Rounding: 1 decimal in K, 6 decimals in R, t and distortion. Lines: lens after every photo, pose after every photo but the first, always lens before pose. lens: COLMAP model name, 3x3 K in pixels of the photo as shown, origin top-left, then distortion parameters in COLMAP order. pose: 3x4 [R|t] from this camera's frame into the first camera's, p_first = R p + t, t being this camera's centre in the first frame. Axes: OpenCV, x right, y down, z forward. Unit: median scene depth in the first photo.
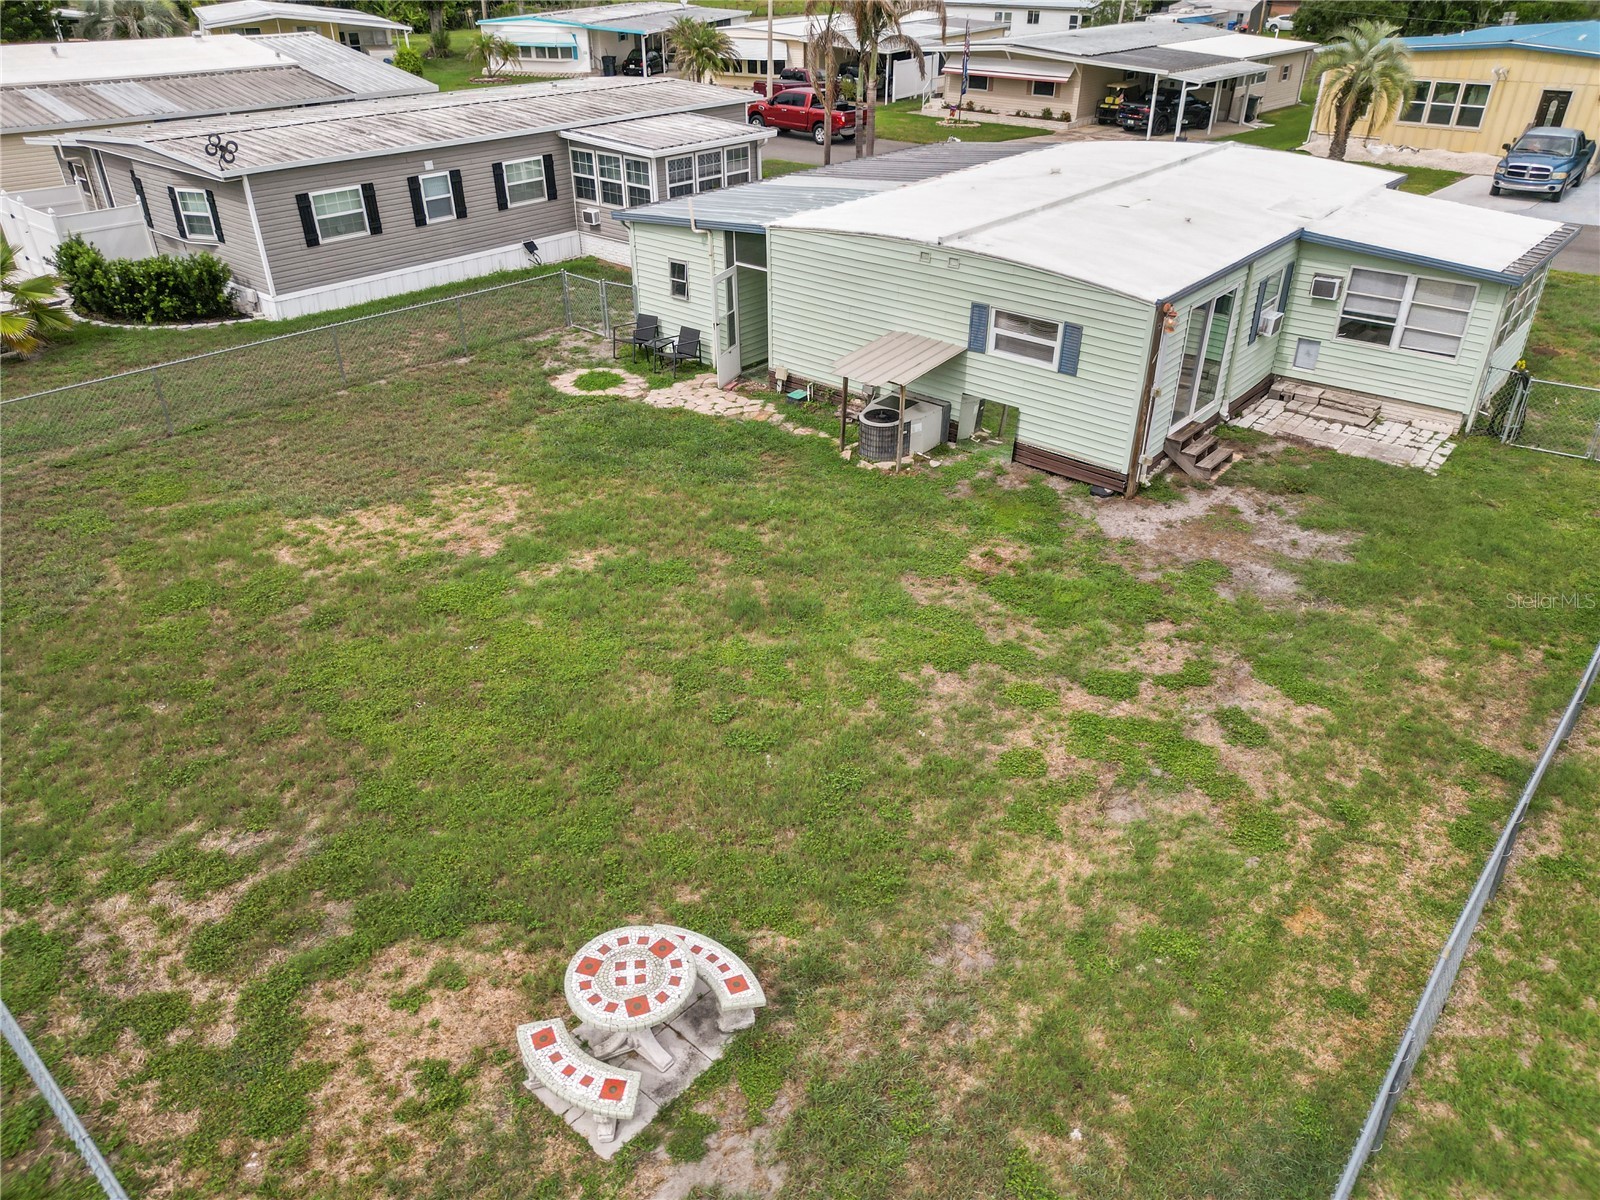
lens RADIAL K [[1124.4, 0, 796.1], [0, 1124.4, 600.0], [0, 0, 1]] dist [0.076461, -0.081883]
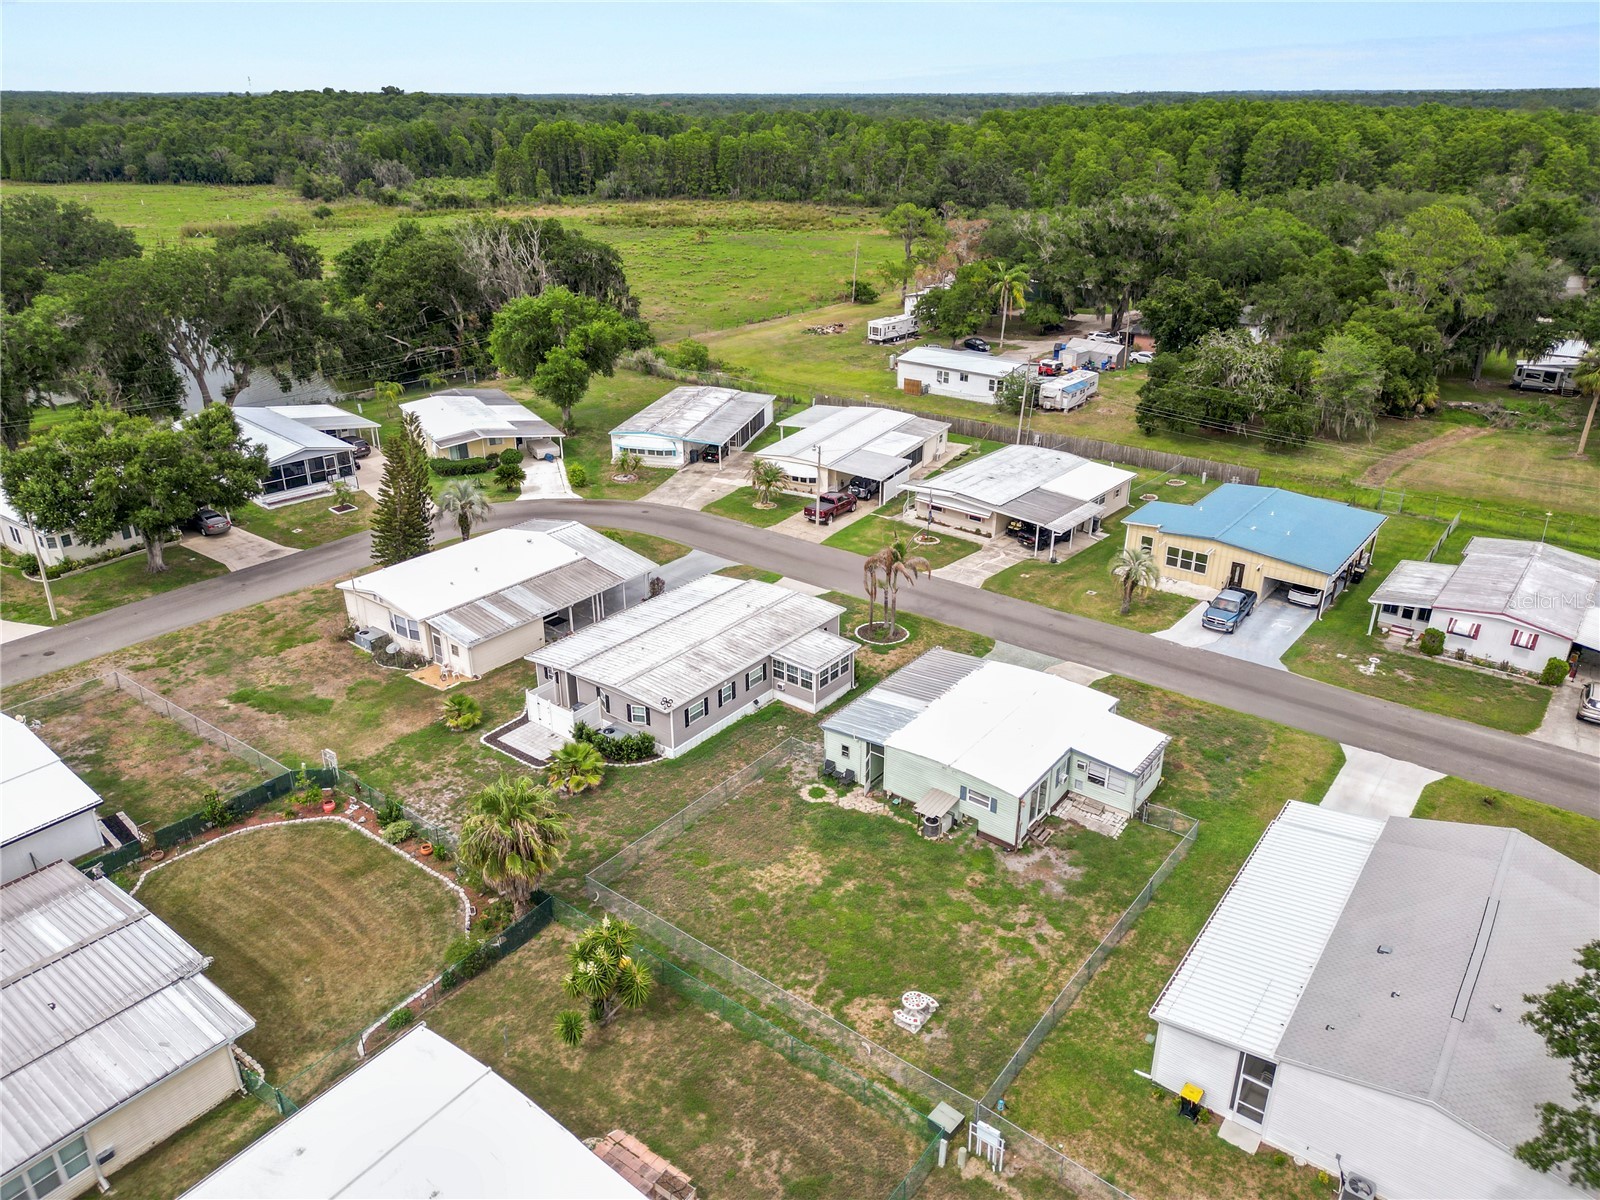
lens RADIAL K [[1124.4, 0, 795.1], [0, 1124.4, 596.7], [0, 0, 1]] dist [0.076461, -0.081883]
pose [[0.998713, -0.018408, 0.047262, -0.448717], [0.023561, 0.993551, -0.110911, -0.469252], [-0.044916, 0.111882, 0.992706, -2.162254]]
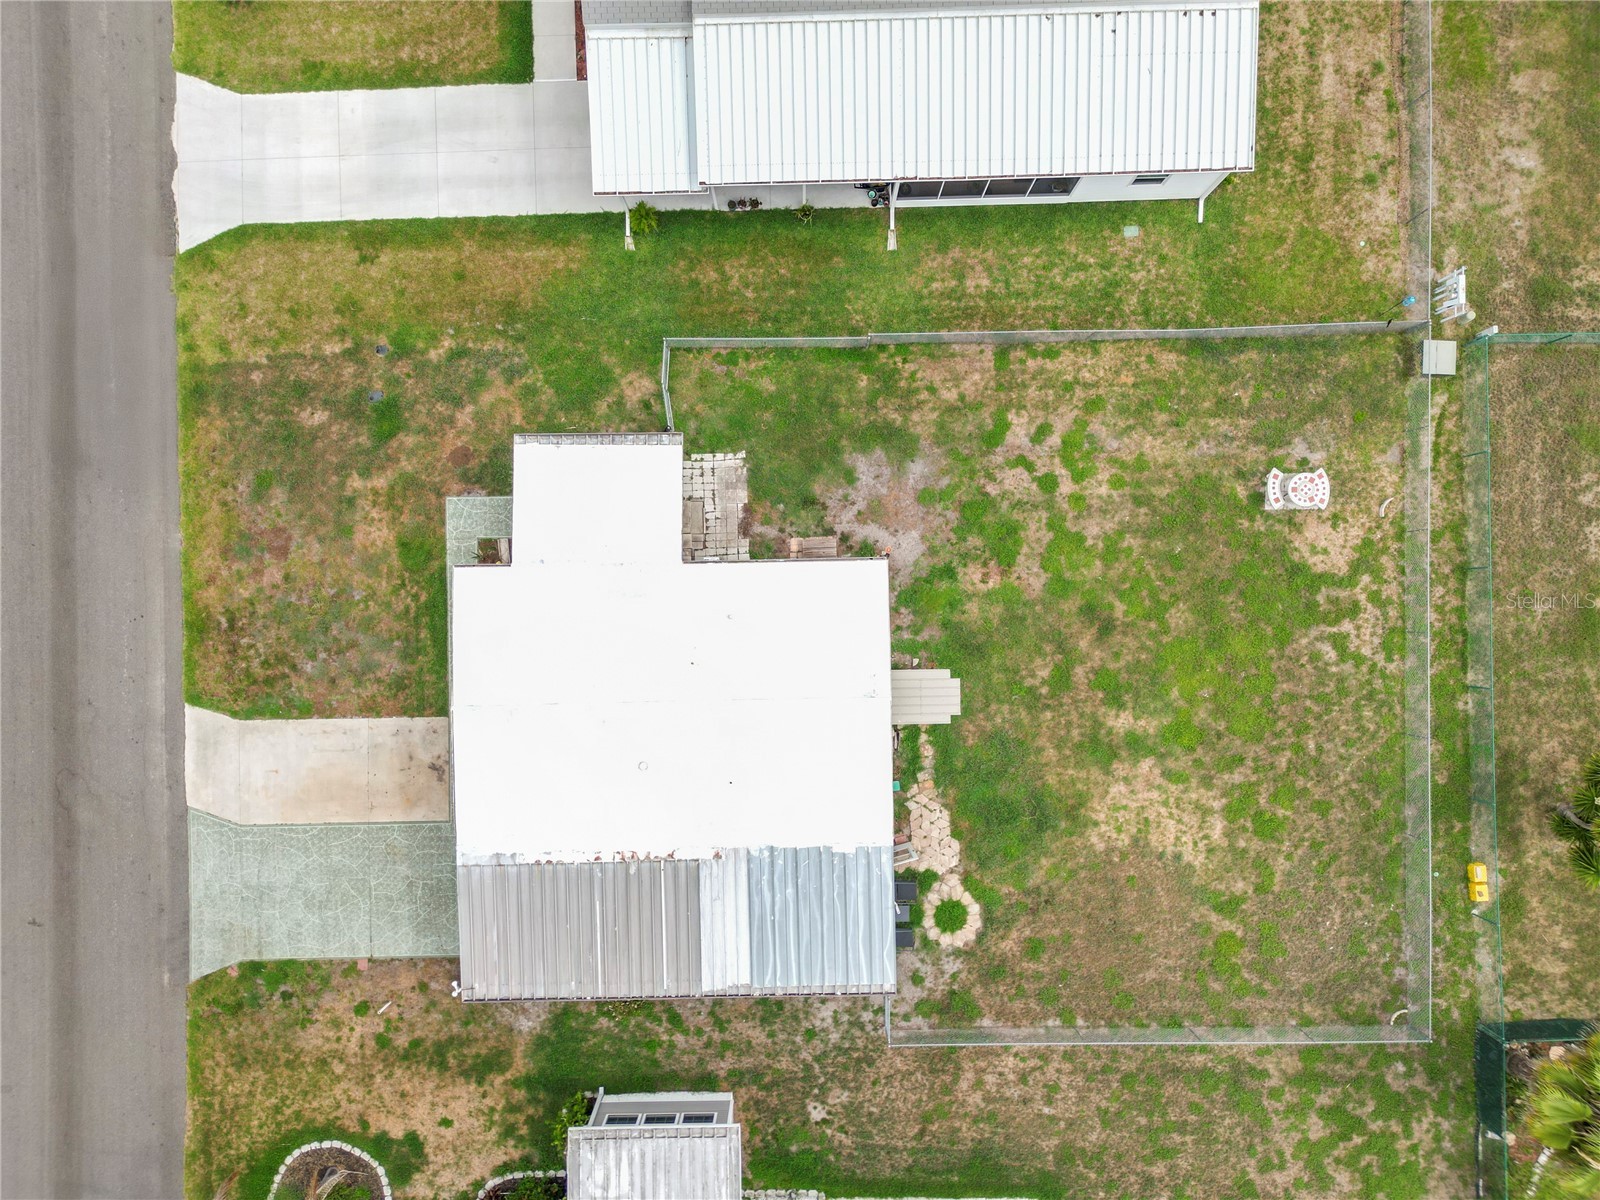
lens RADIAL K [[1124.4, 0, 803.4], [0, 1124.4, 597.1], [0, 0, 1]] dist [0.076461, -0.081883]
pose [[-0.662257, -0.749185, 0.011693, 0.325443], [0.383132, -0.325183, 0.864561, -1.851253], [-0.643914, 0.577042, 0.502392, 0.181239]]
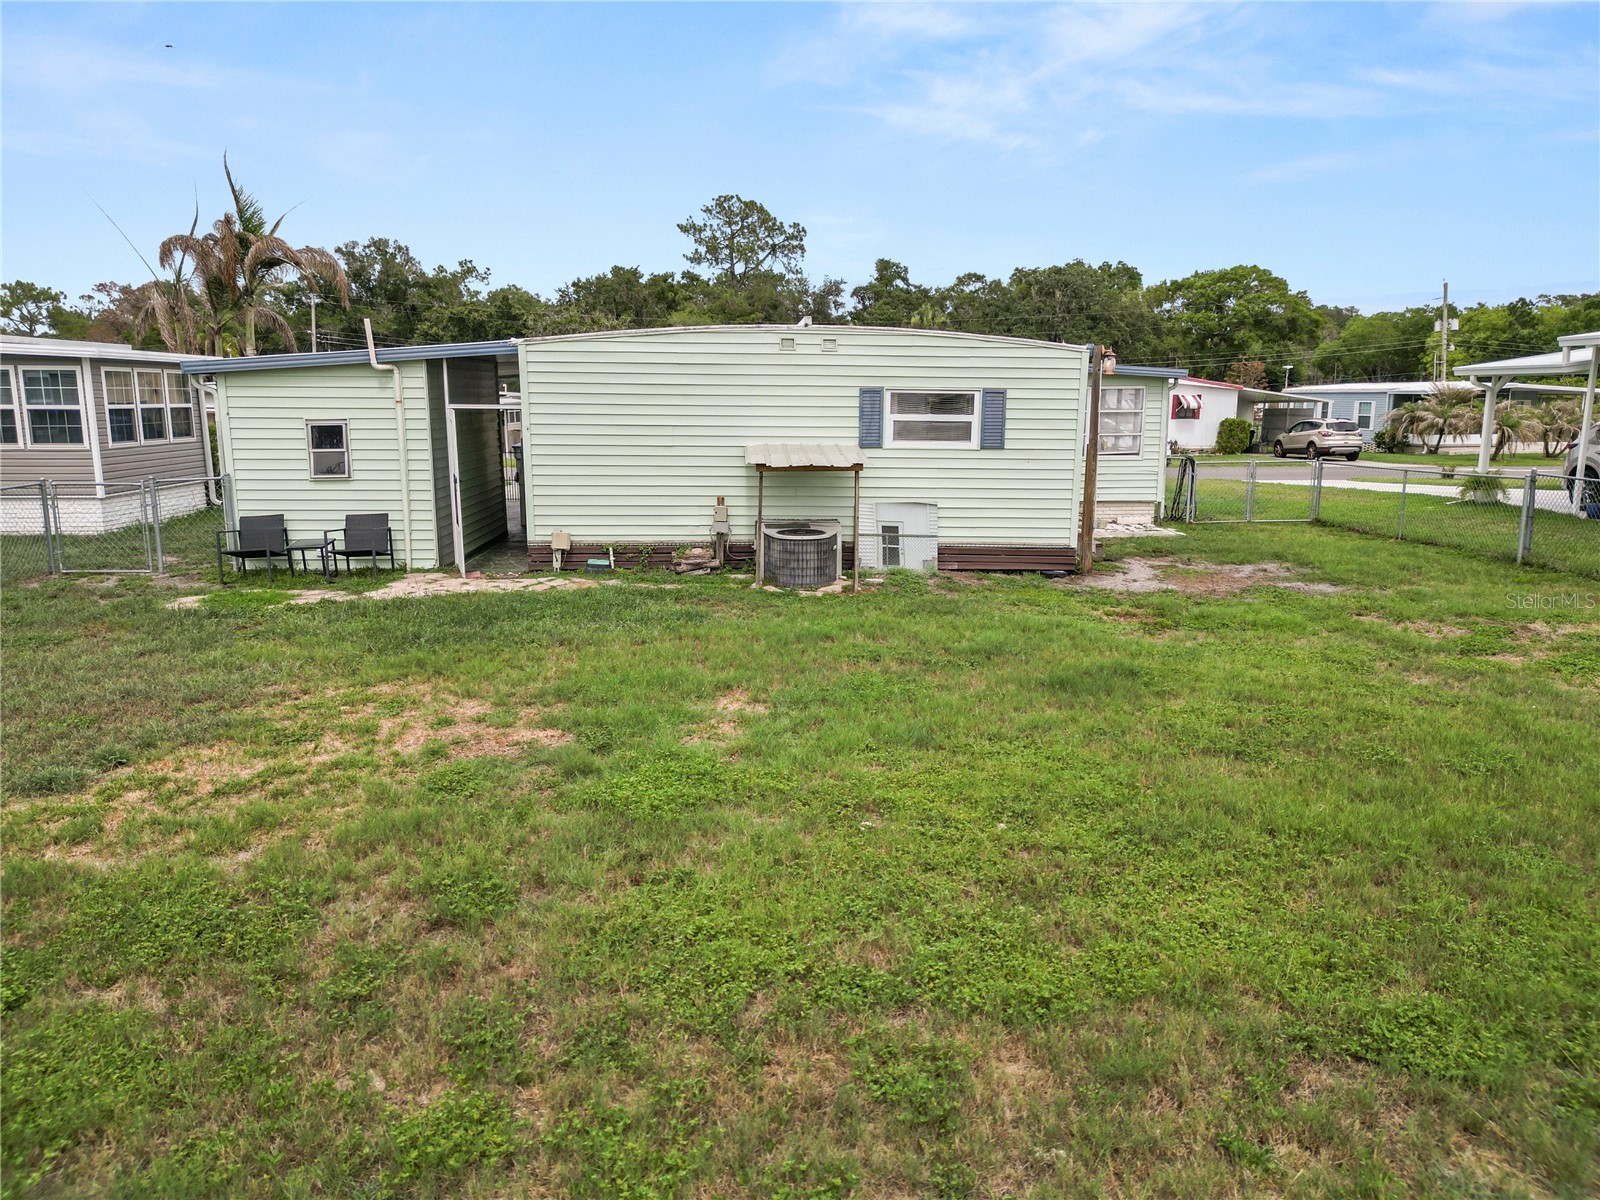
lens RADIAL K [[1124.4, 0, 801.0], [0, 1124.4, 597.8], [0, 0, 1]] dist [0.076461, -0.081883]
pose [[0.723079, -0.117484, 0.680702, -0.483739], [0.345842, 0.914601, -0.209520, 0.036277], [-0.597955, 0.386915, 0.701959, 0.542364]]
